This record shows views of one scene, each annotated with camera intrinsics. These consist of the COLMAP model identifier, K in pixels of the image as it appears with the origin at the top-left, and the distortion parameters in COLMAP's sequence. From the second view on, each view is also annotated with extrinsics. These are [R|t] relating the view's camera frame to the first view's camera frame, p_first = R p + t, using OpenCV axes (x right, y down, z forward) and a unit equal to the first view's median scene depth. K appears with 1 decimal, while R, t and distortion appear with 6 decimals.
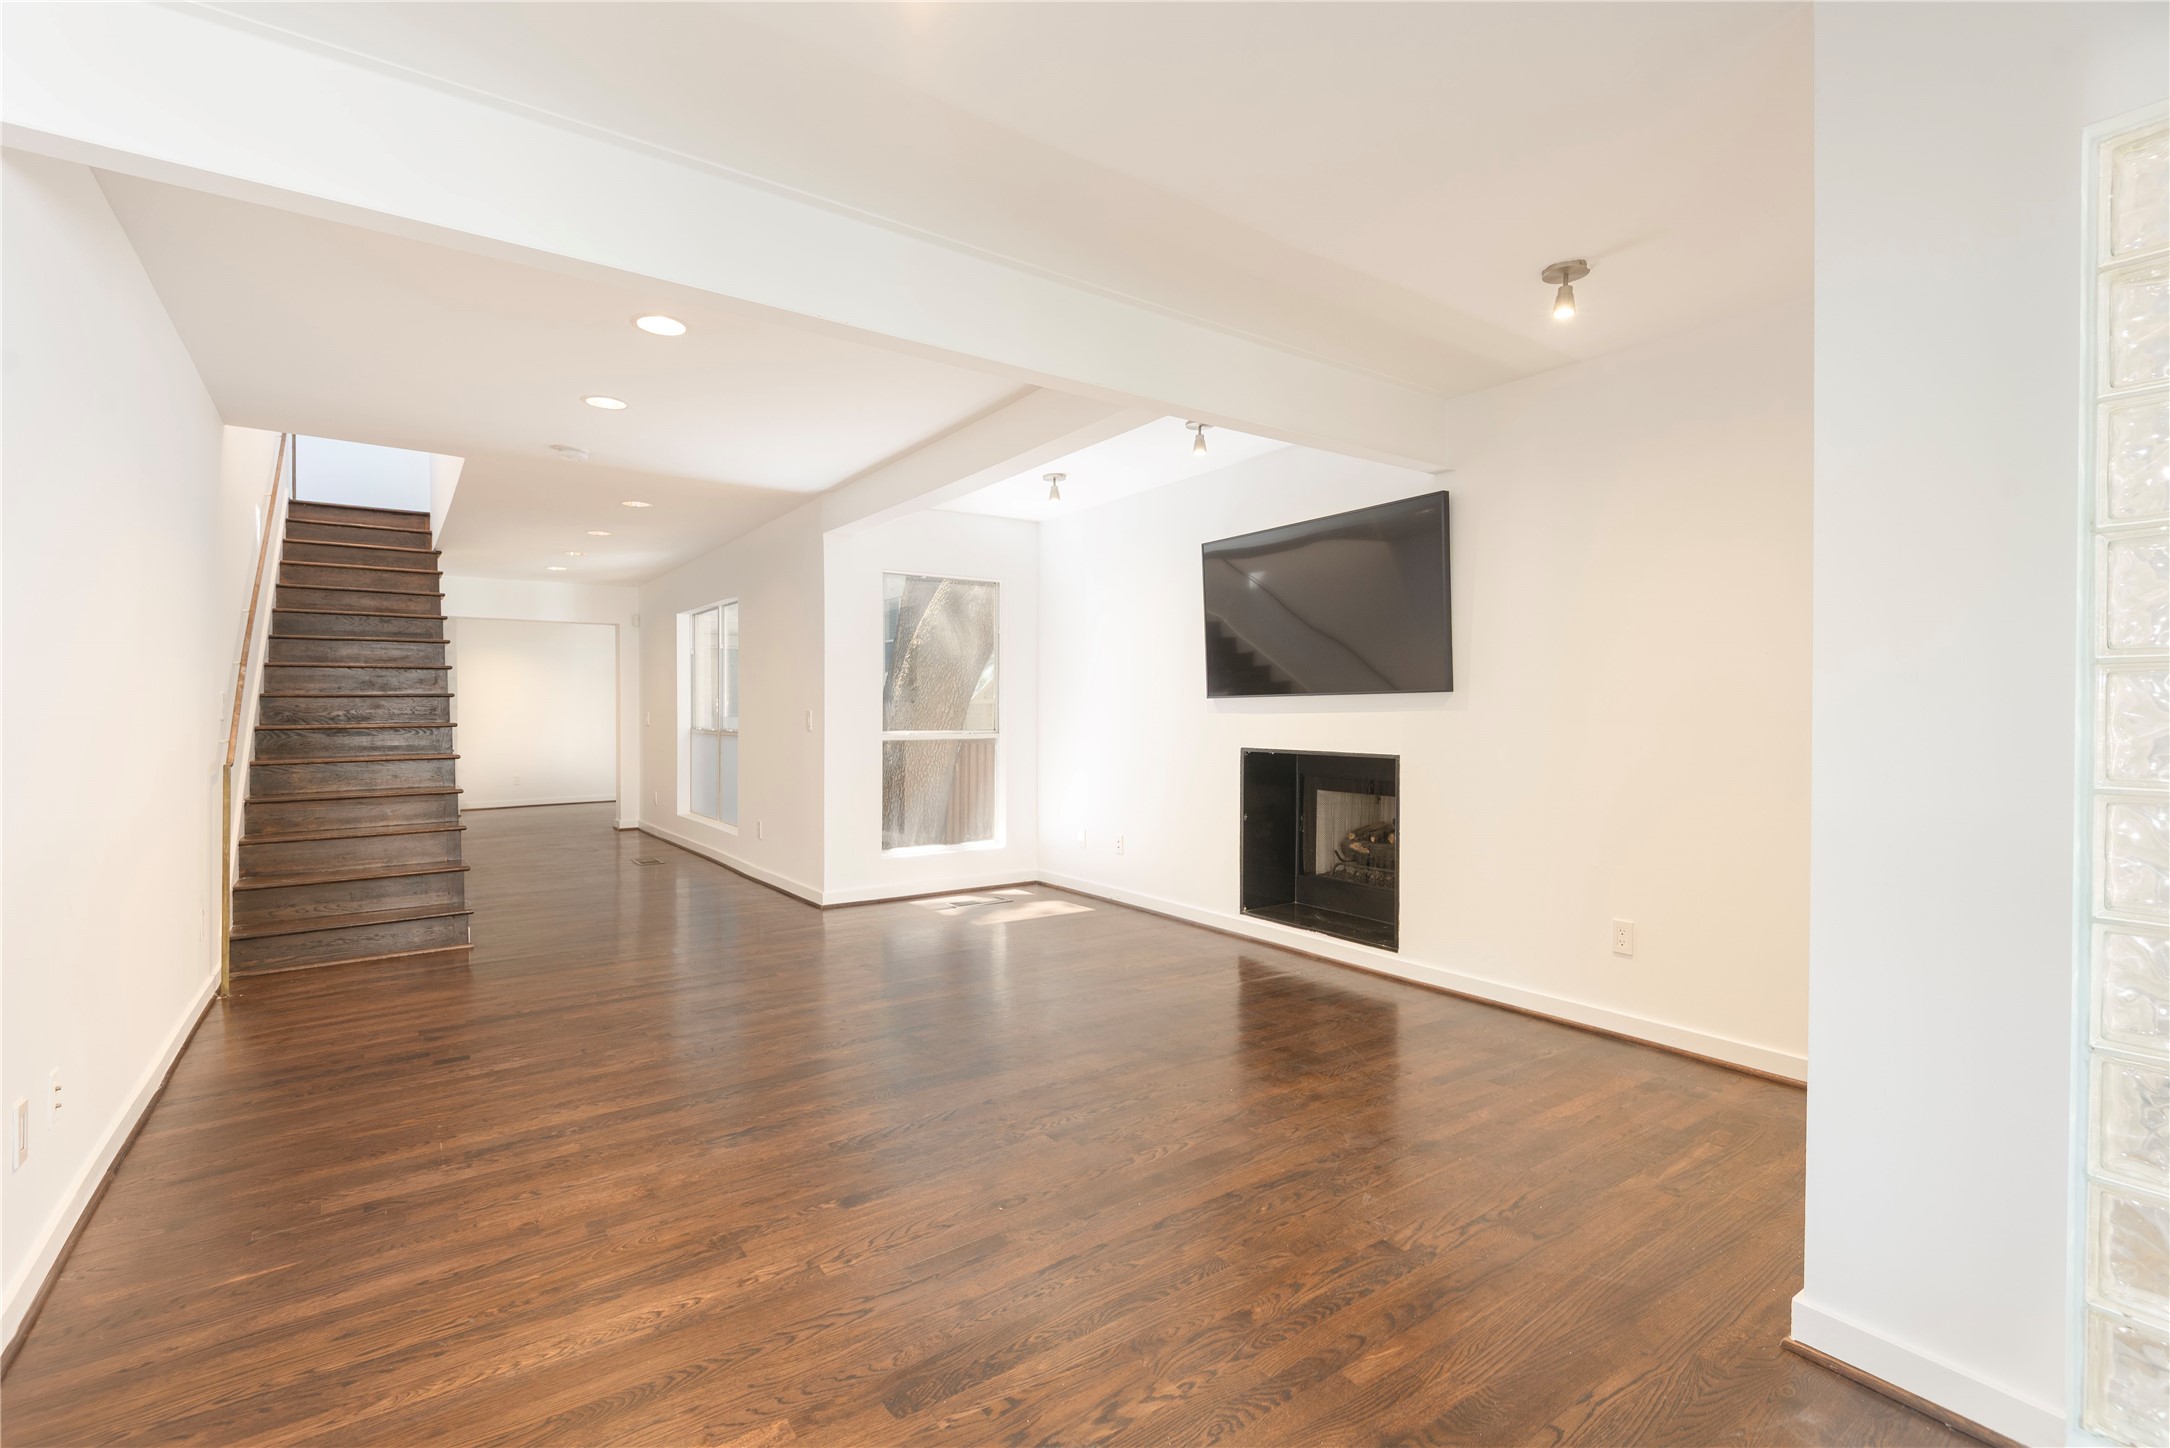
lens RADIAL K [[958.7, 0, 1085.0], [0, 958.7, 724.0], [0, 0, 1]] dist [0.032540, -0.021368]
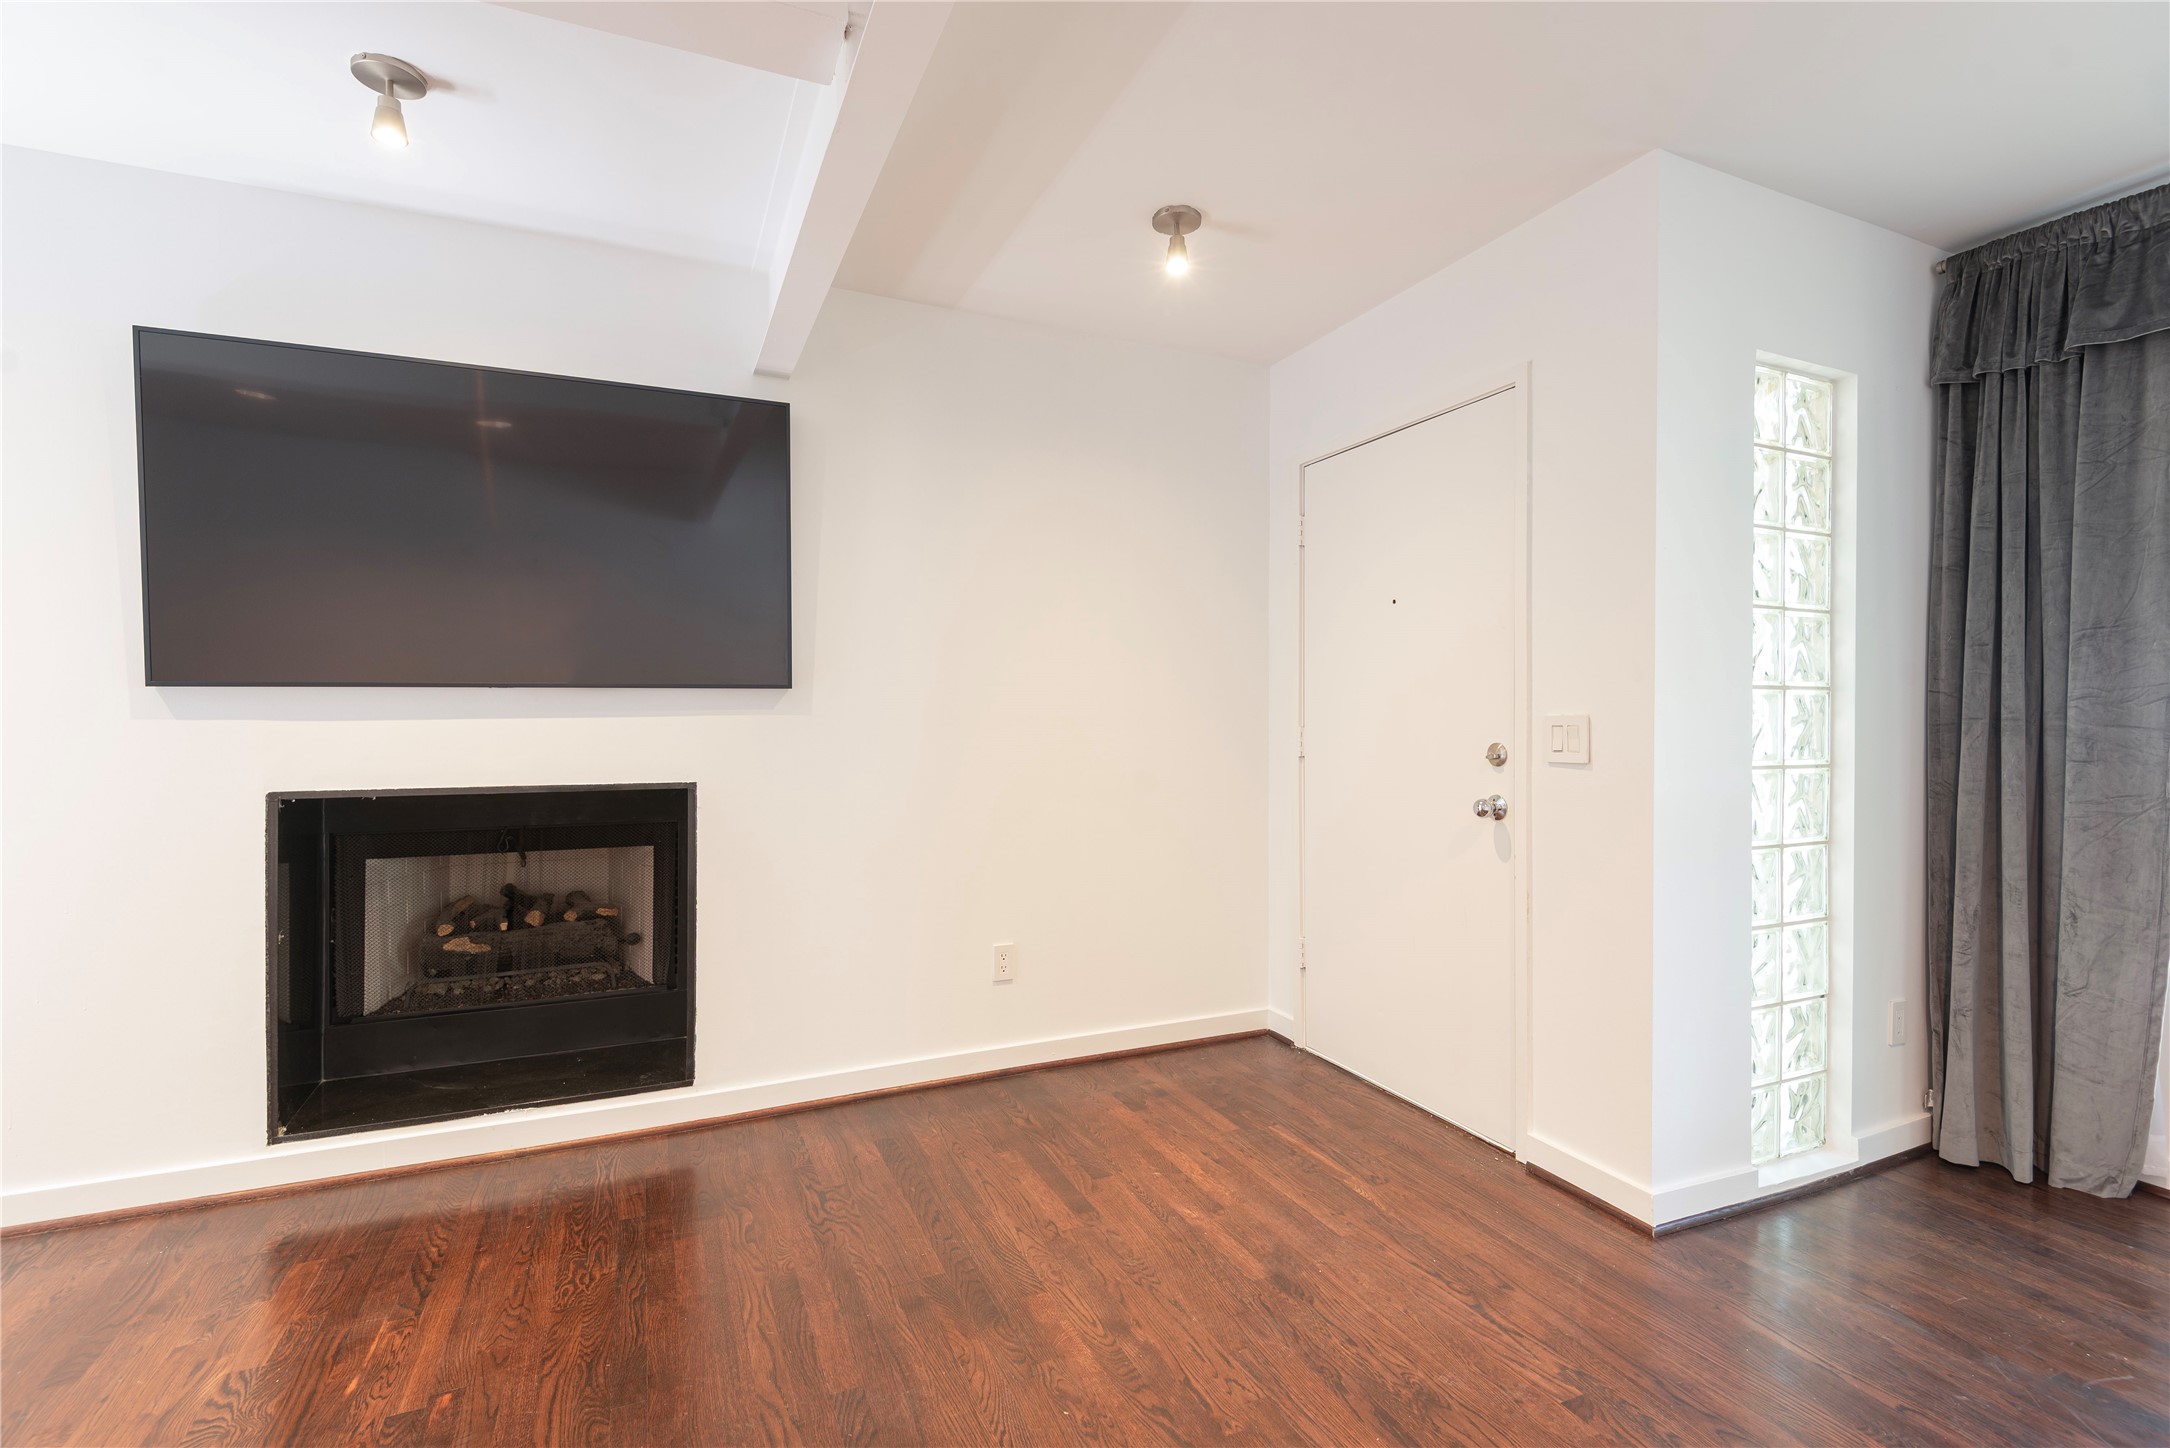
lens RADIAL K [[981.1, 0, 1078.6], [0, 981.1, 719.9], [0, 0, 1]] dist [0.020349, -0.012942]
pose [[0.208744, -0.007284, 0.977943, -0.243666], [0.011233, 0.999924, 0.005050, -0.009137], [-0.977906, 0.009931, 0.208810, 0.544673]]
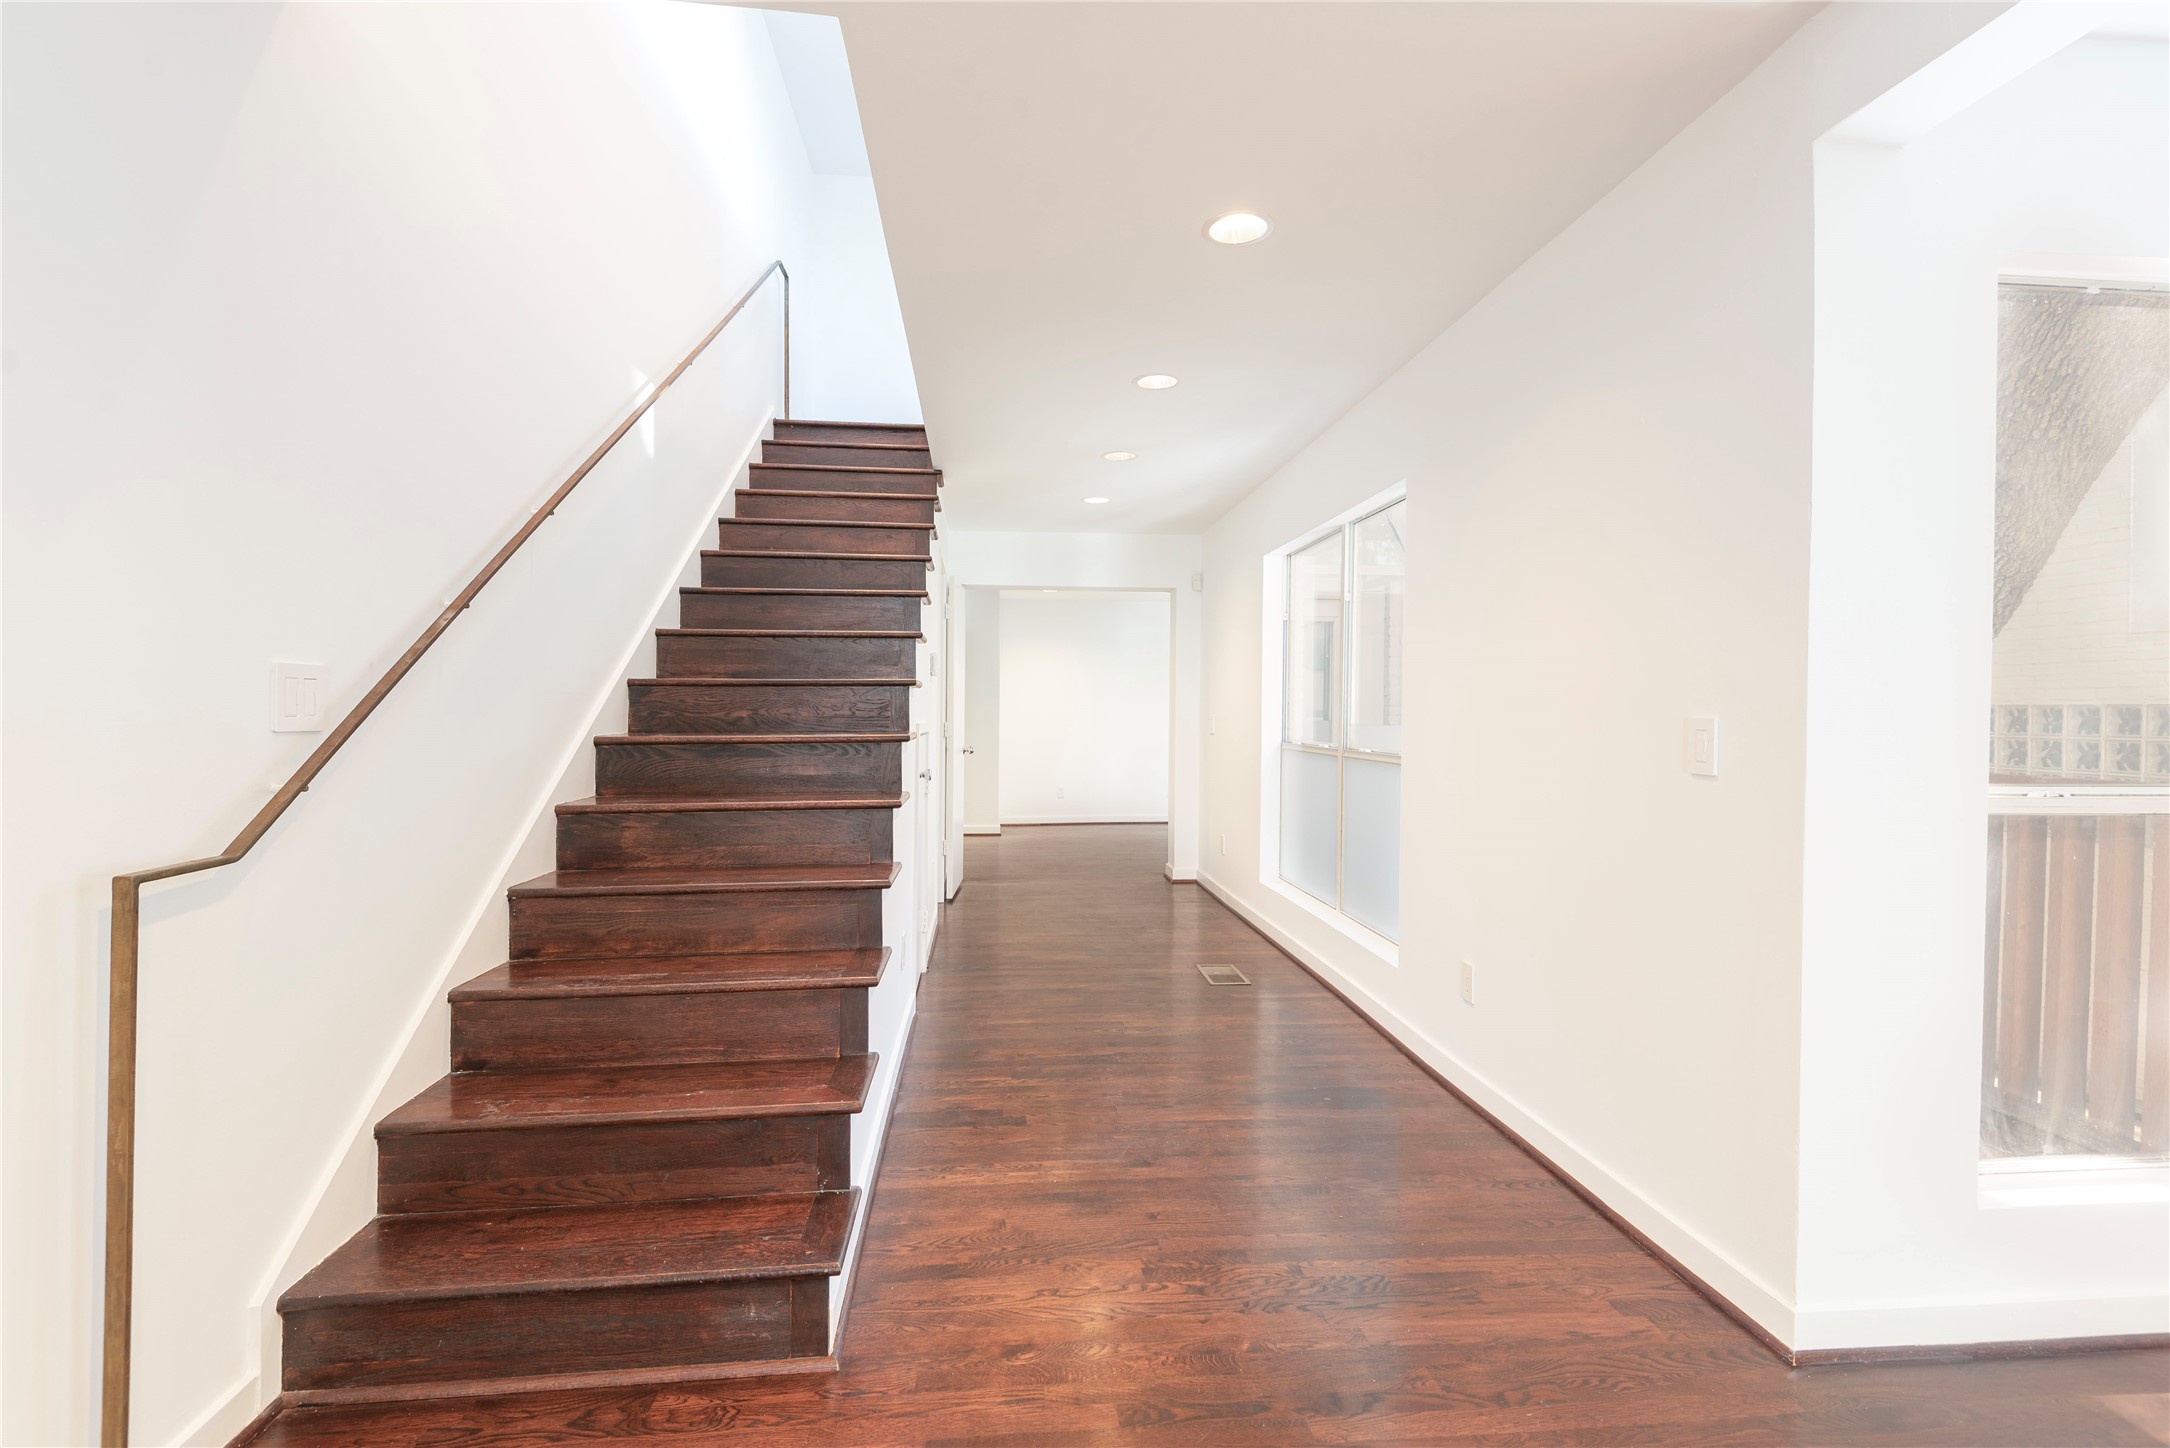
lens RADIAL K [[972.6, 0, 1079.9], [0, 972.6, 721.8], [0, 0, 1]] dist [0.031483, -0.022121]
pose [[0.861320, 0.009318, -0.507978, -0.380158], [-0.012322, 0.999921, -0.002550, -0.009594], [0.507914, 0.008456, 0.861366, 0.747412]]
